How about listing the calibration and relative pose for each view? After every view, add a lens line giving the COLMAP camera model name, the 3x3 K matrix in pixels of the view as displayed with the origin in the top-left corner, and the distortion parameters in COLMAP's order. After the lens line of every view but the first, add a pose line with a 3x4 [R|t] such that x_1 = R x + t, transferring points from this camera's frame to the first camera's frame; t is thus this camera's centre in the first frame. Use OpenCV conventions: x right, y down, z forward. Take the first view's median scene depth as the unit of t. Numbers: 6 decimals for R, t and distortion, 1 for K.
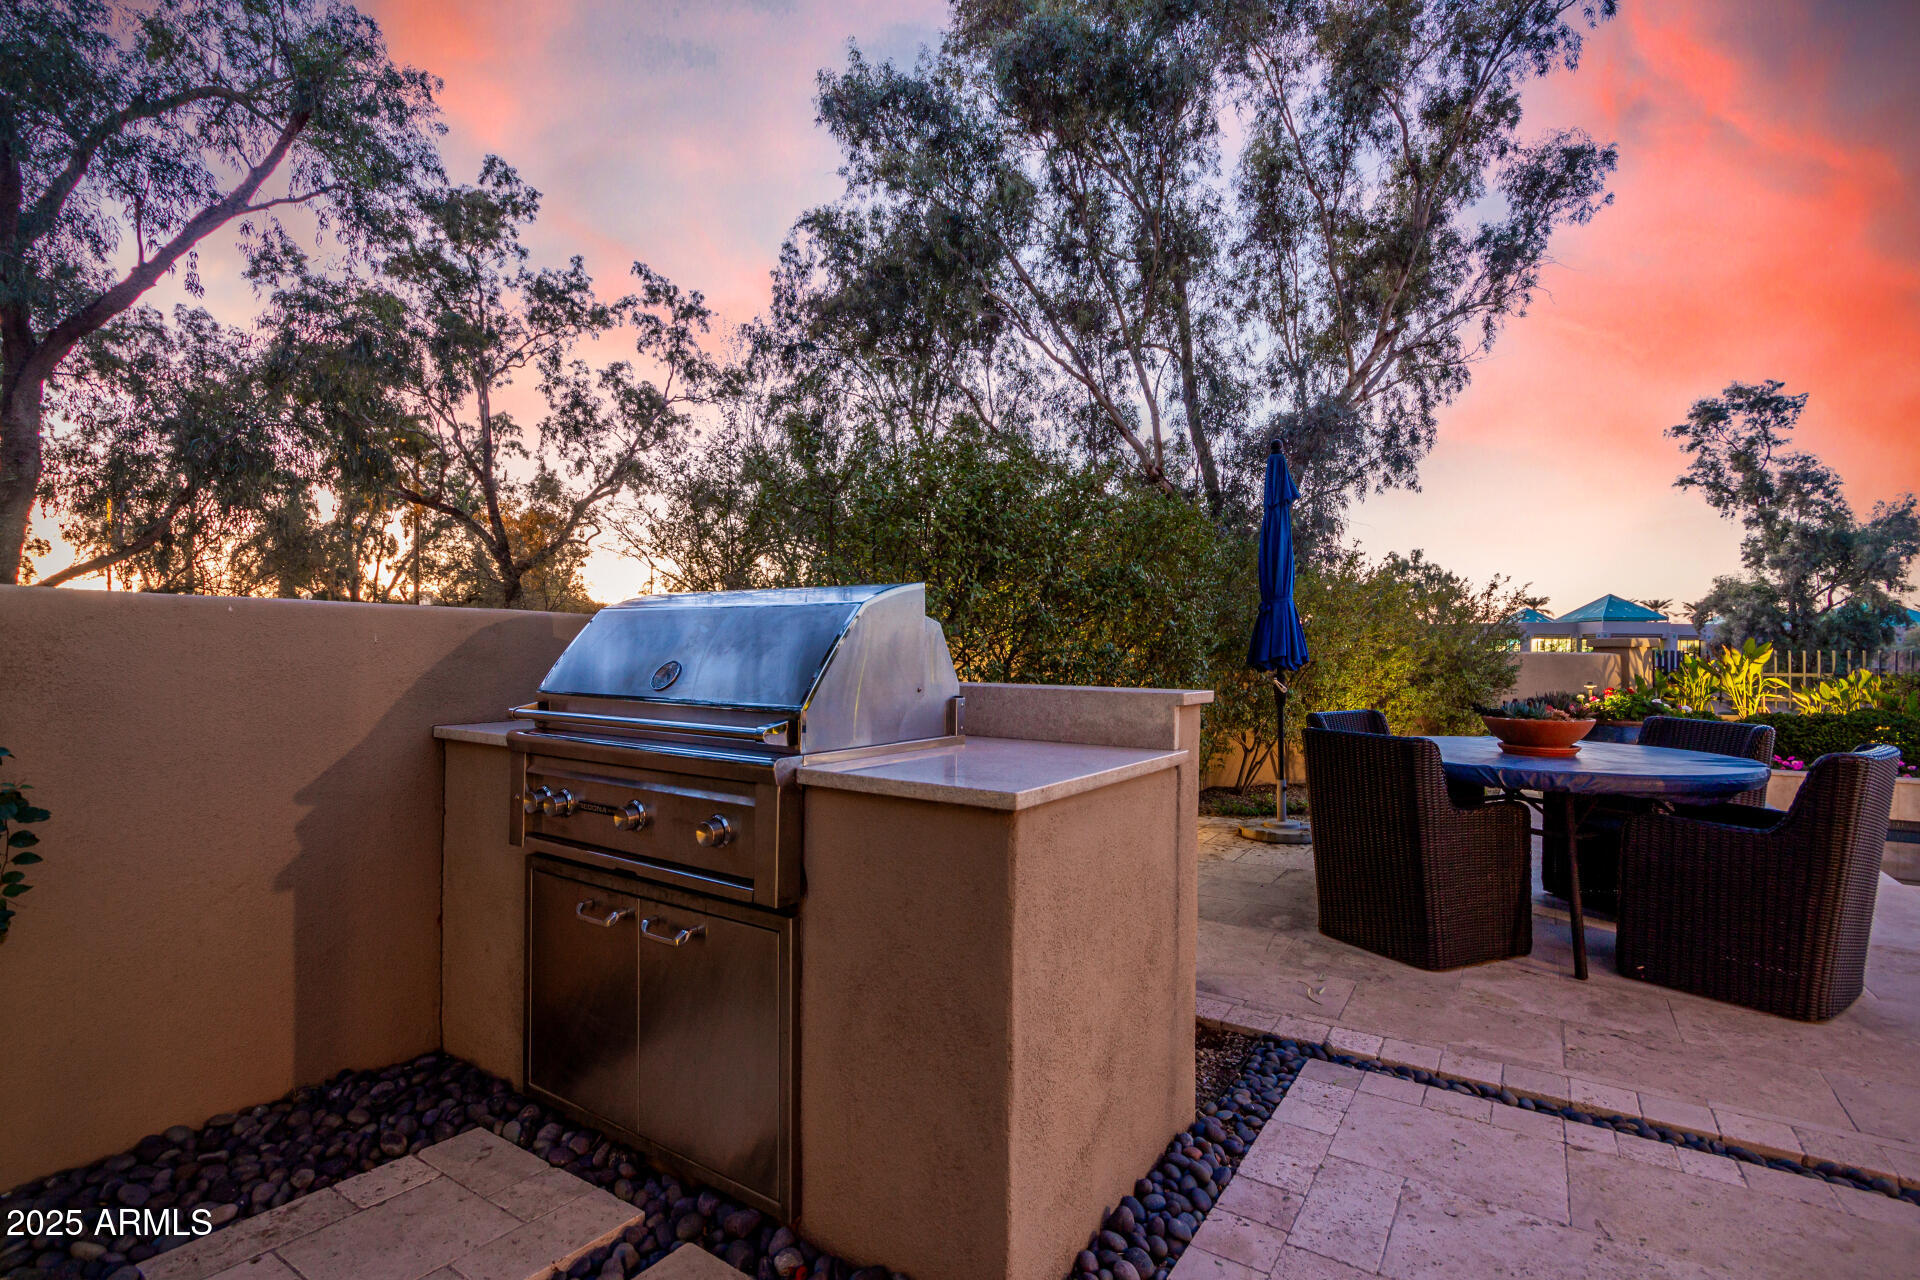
lens RADIAL K [[888.1, 0, 965.2], [0, 888.1, 658.5], [0, 0, 1]] dist [0.005214, -0.000198]
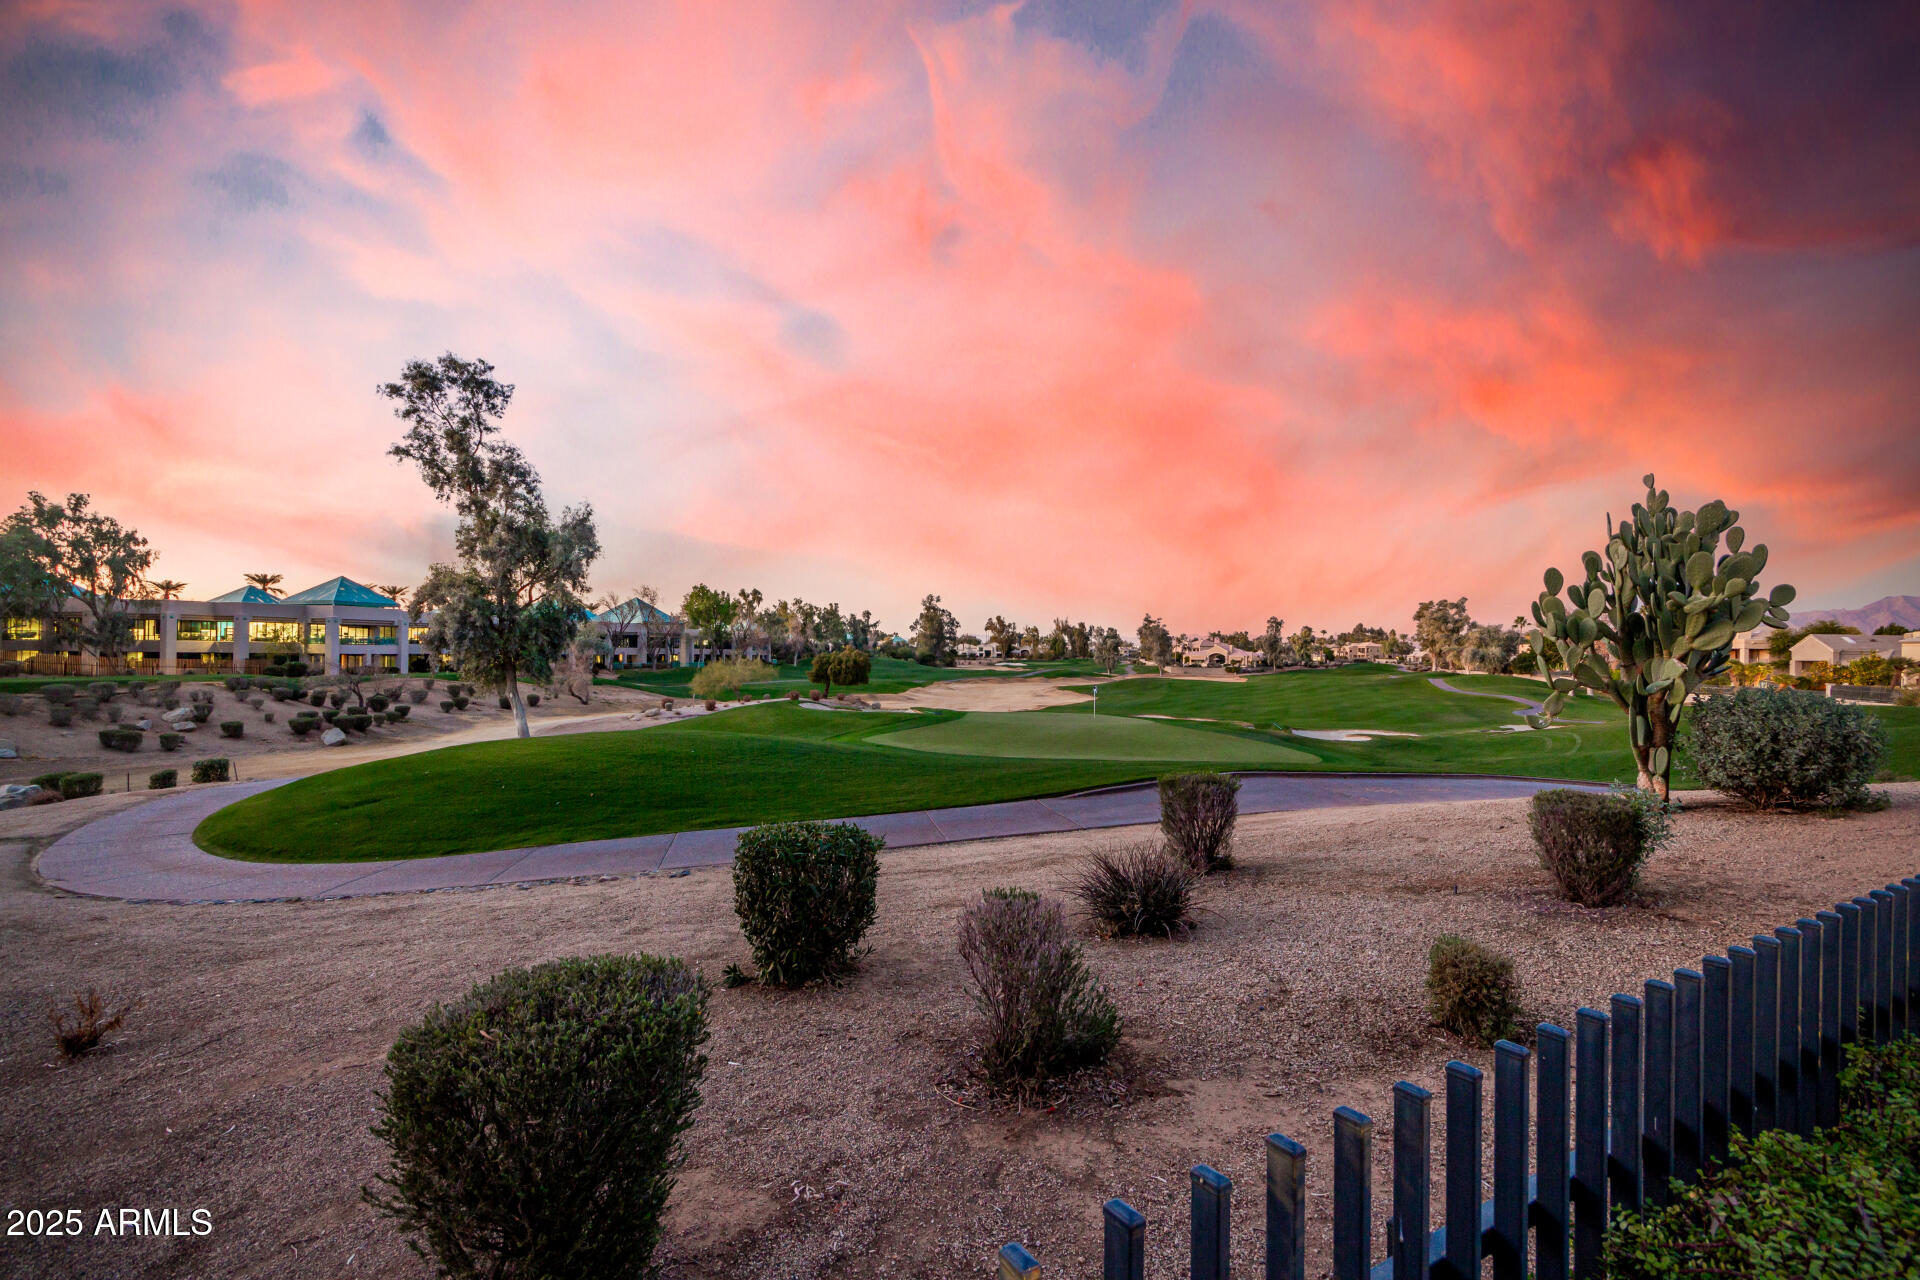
lens RADIAL K [[888.1, 0, 962.0], [0, 888.1, 644.4], [0, 0, 1]] dist [0.005214, -0.000198]
pose [[0.342274, 0.005058, 0.939586, 0.180667], [-0.008577, 0.999961, -0.002259, -0.011765], [-0.939561, -0.007285, 0.342304, 0.185084]]
